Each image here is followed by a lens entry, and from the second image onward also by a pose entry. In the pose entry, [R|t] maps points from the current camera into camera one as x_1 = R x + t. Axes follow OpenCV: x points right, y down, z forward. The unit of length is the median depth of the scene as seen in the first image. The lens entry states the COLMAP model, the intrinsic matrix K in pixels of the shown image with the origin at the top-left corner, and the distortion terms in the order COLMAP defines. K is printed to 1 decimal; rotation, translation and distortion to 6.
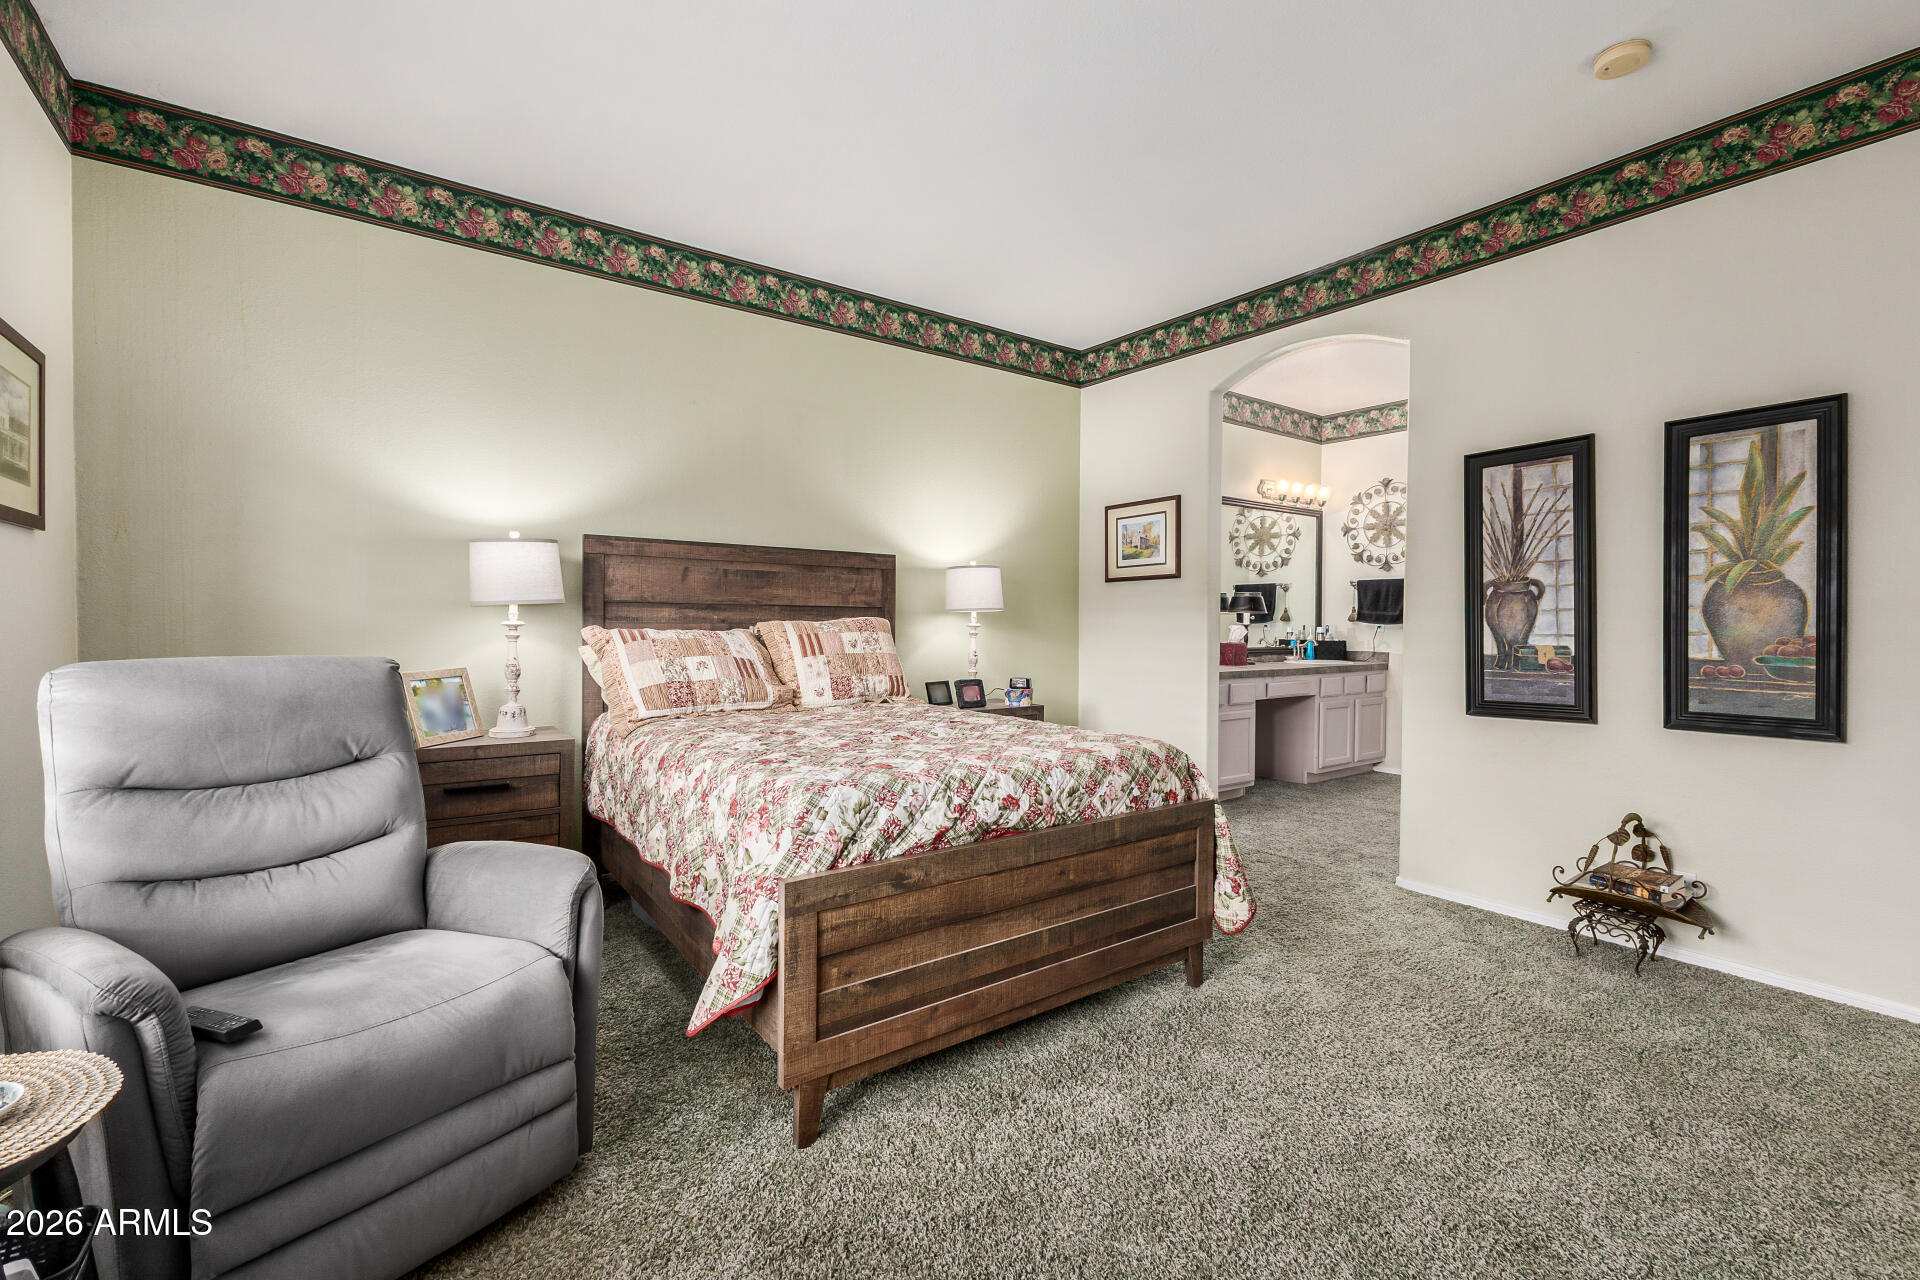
lens RADIAL K [[841.4, 0, 970.1], [0, 841.4, 628.8], [0, 0, 1]] dist [0.011708, 0.000280]
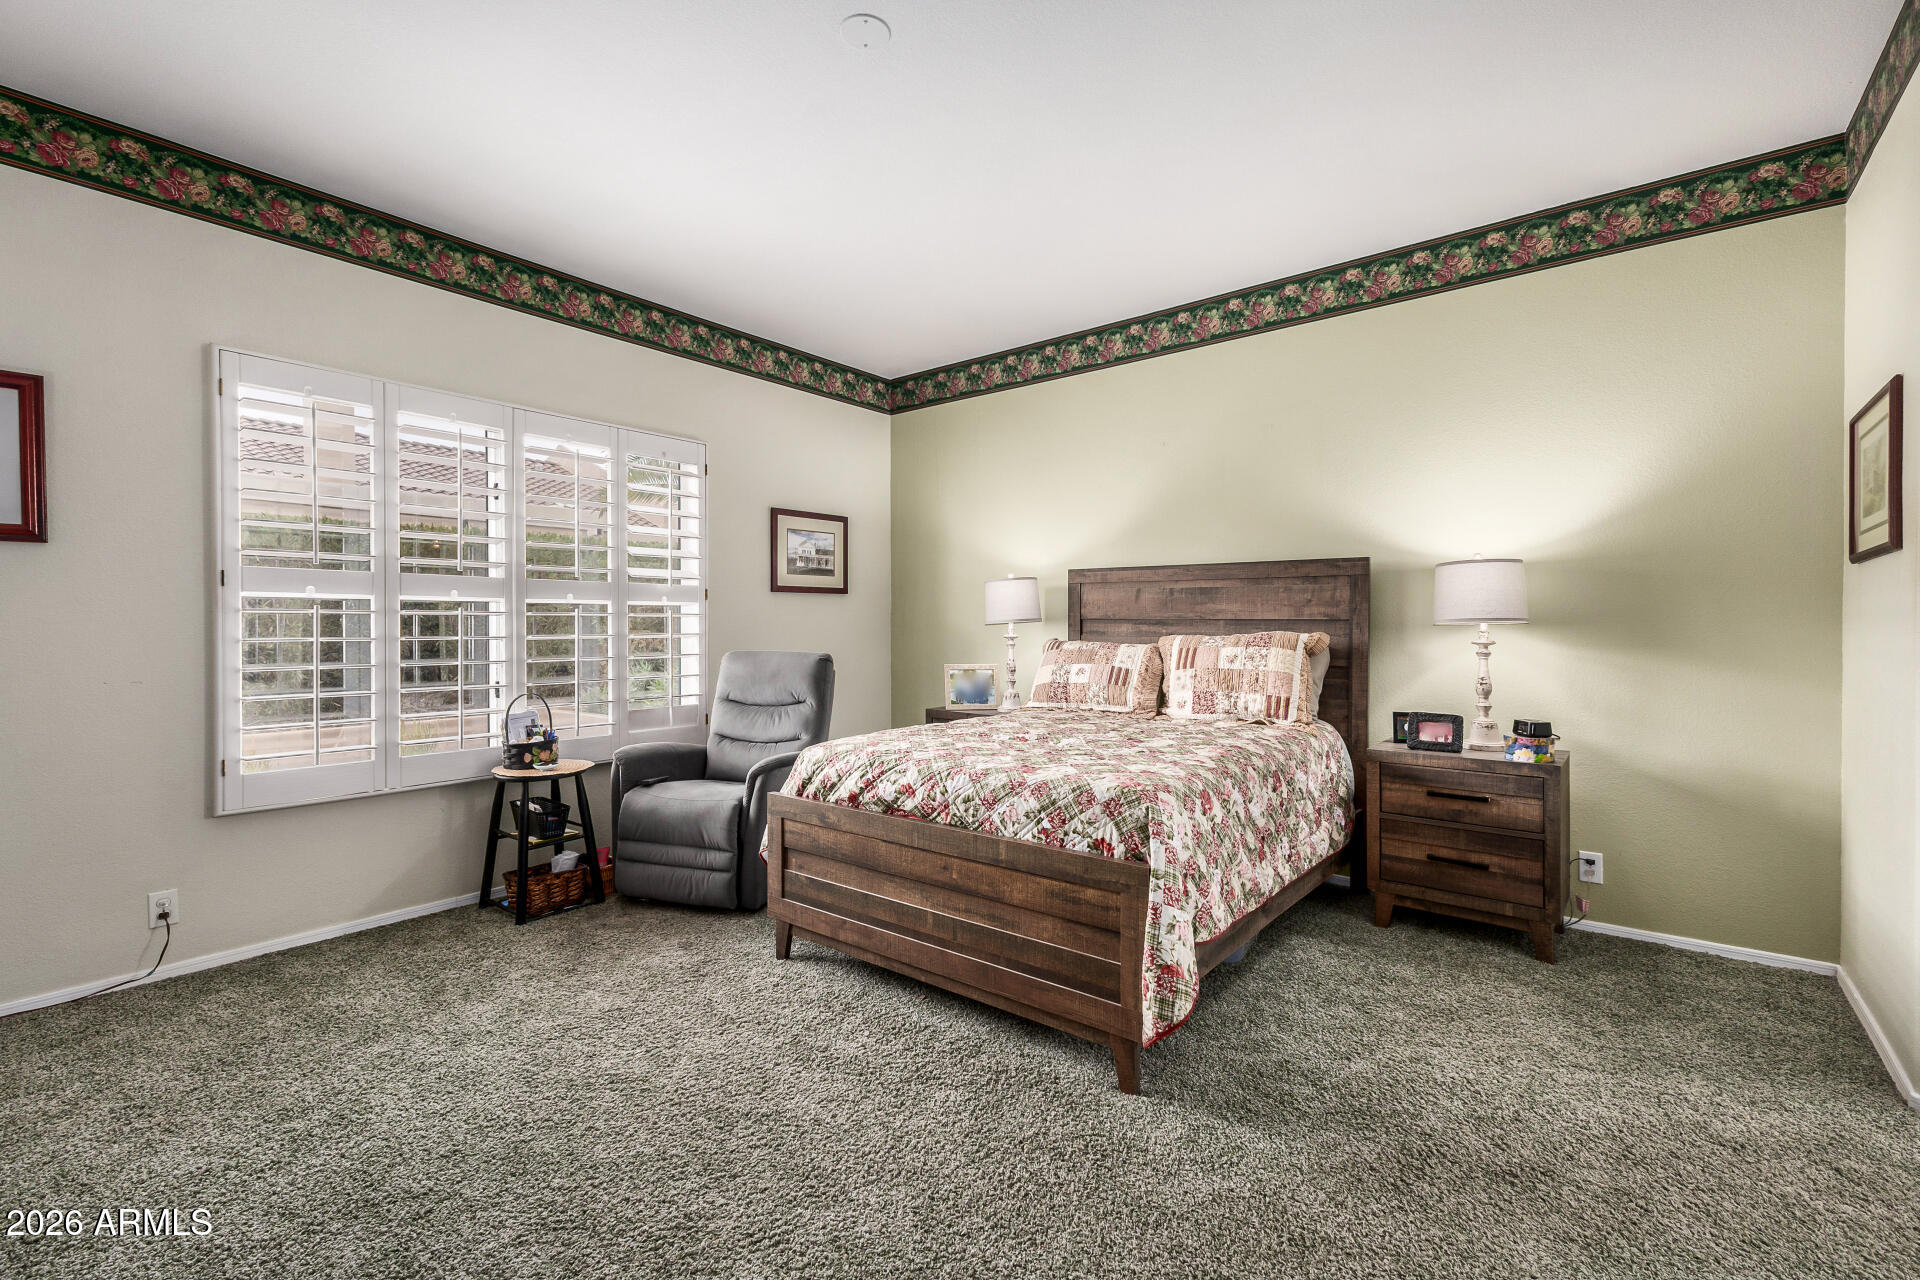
lens RADIAL K [[841.4, 0, 964.1], [0, 841.4, 633.5], [0, 0, 1]] dist [0.011708, 0.000280]
pose [[0.248217, 0.004247, -0.968695, 0.957389], [-0.008266, 0.999963, 0.002266, -0.014835], [0.968669, 0.007444, 0.248243, 0.610814]]
